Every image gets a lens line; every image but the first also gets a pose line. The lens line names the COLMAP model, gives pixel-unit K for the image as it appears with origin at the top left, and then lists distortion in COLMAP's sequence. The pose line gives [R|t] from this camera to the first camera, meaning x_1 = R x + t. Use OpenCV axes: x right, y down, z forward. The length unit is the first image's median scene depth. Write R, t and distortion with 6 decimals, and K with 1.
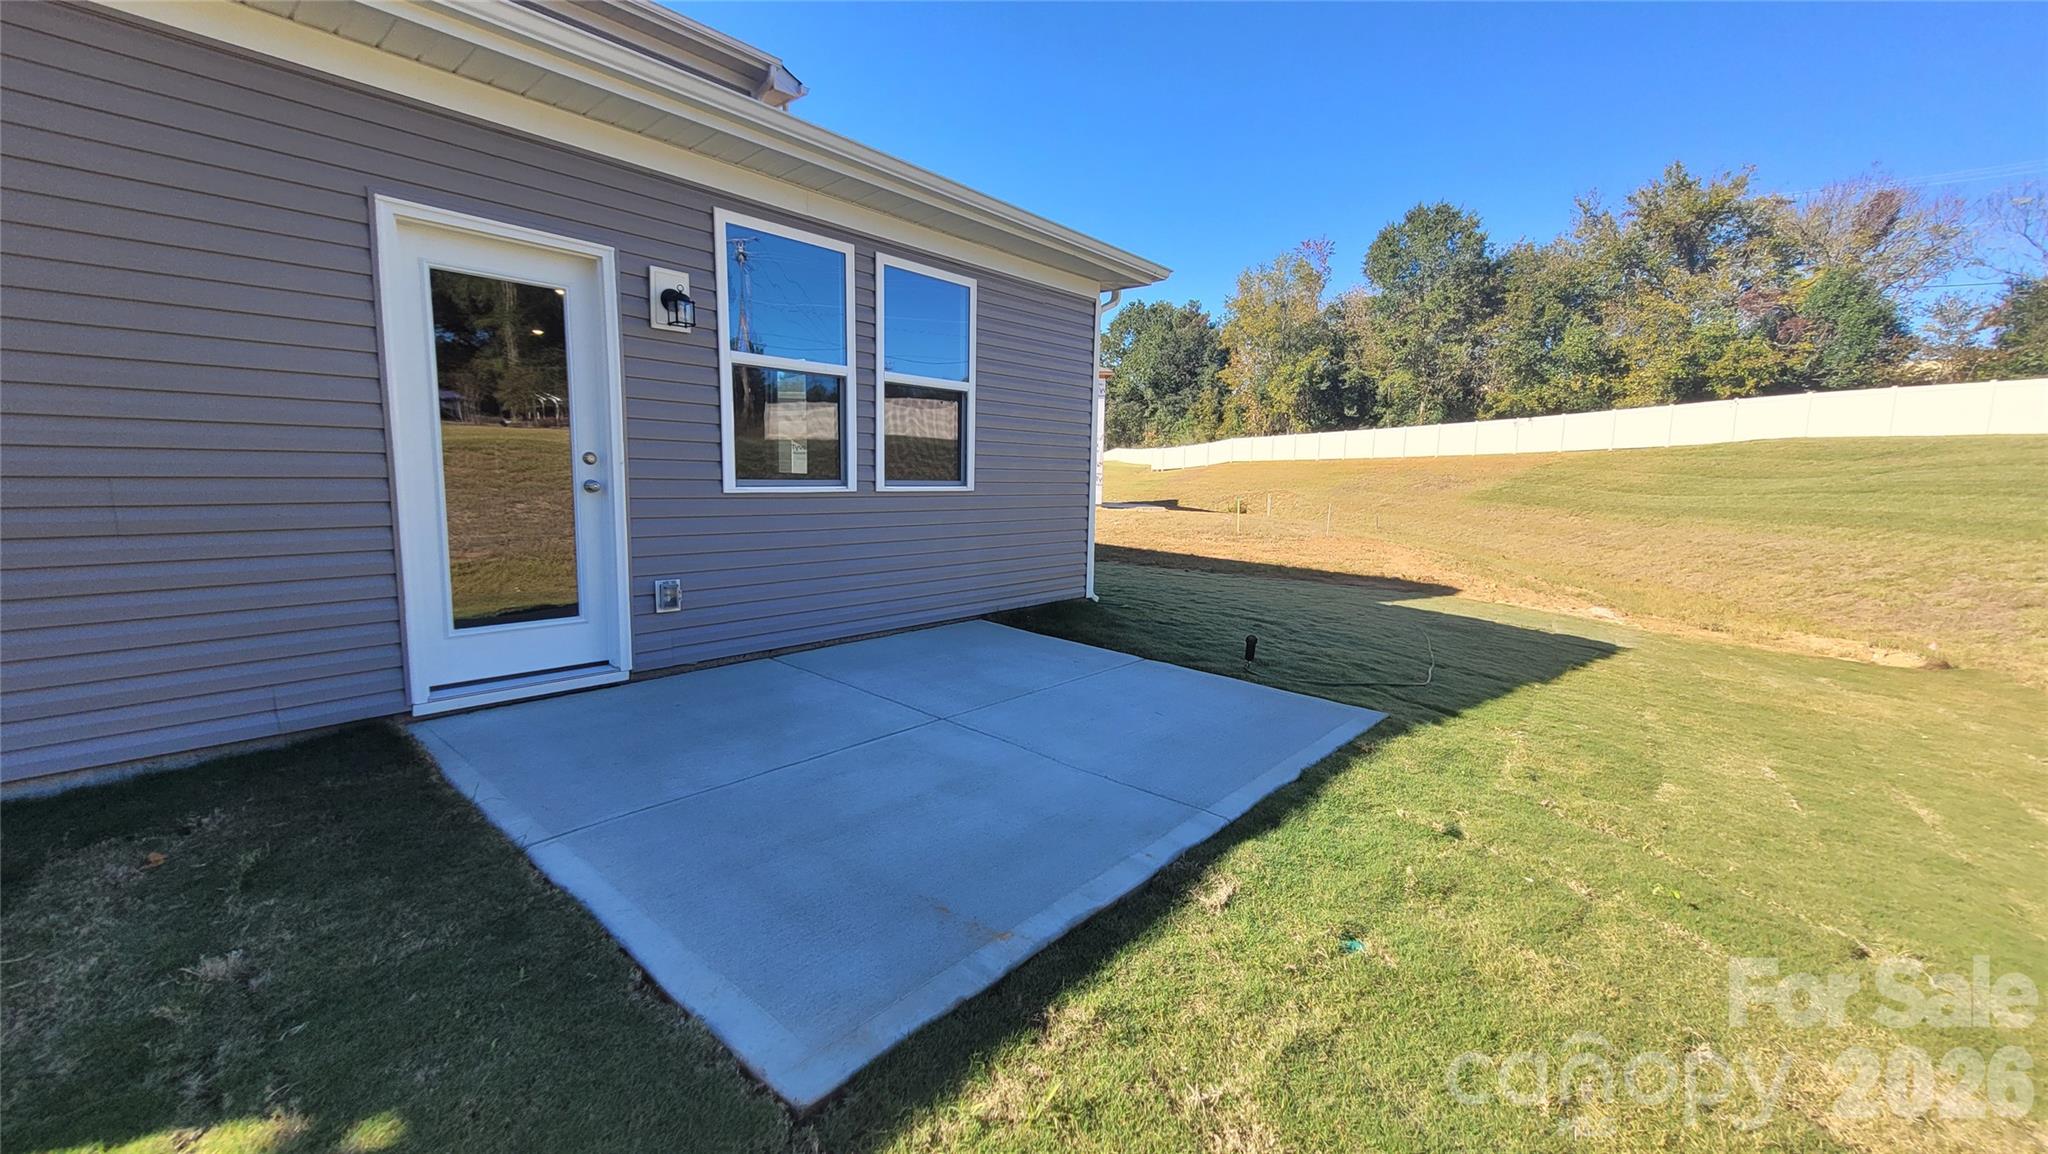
lens RADIAL K [[828.8, 0, 1024.0], [0, 828.8, 577.0], [0, 0, 1]] dist [0.008750, -0.000019]
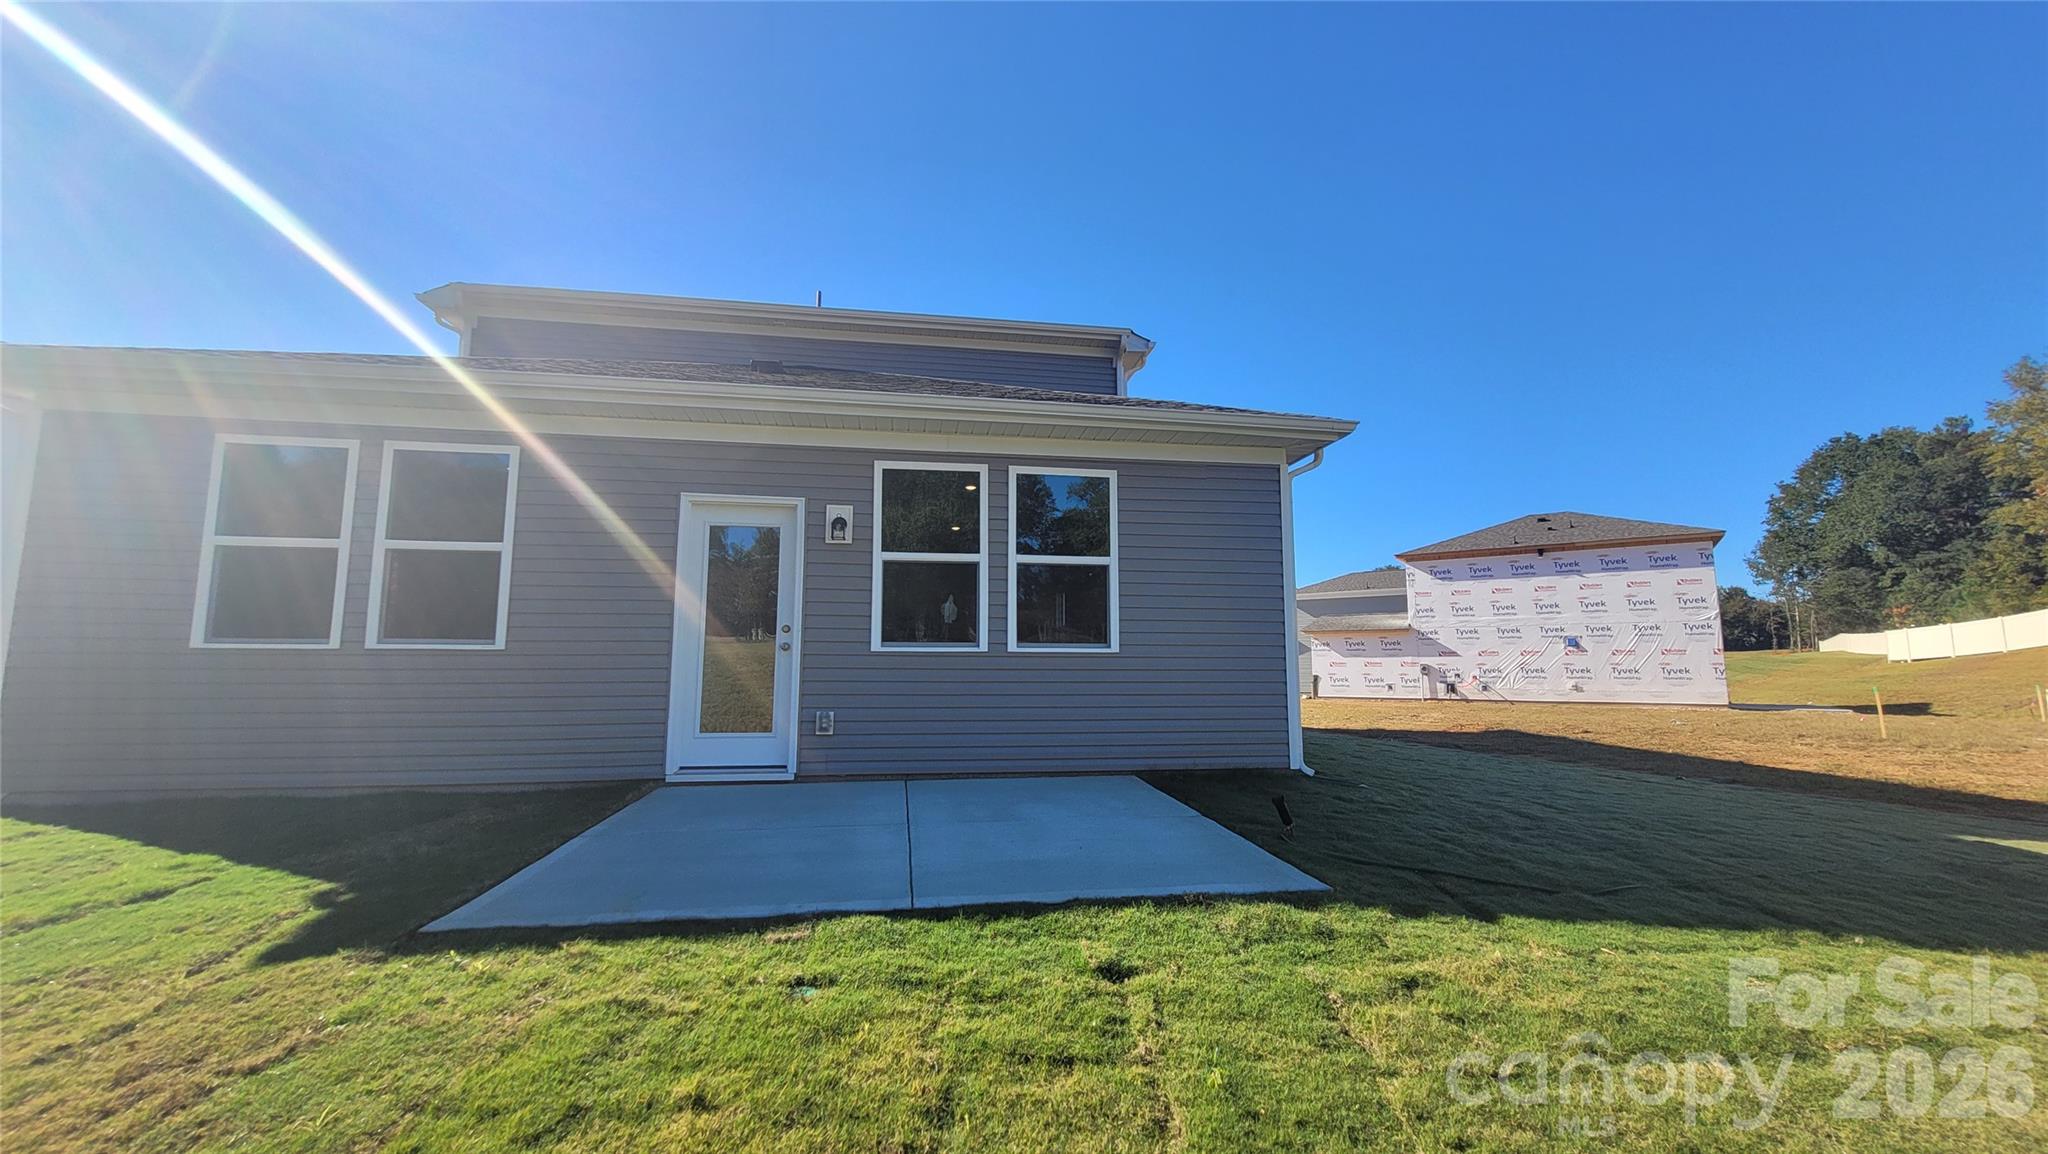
lens RADIAL K [[828.8, 0, 1024.0], [0, 828.8, 577.0], [0, 0, 1]] dist [0.008750, -0.000019]
pose [[0.751225, -0.094352, -0.653267, 0.553387], [-0.070185, 0.972700, -0.221197, 0.049345], [0.656304, 0.212018, 0.724095, 0.100442]]
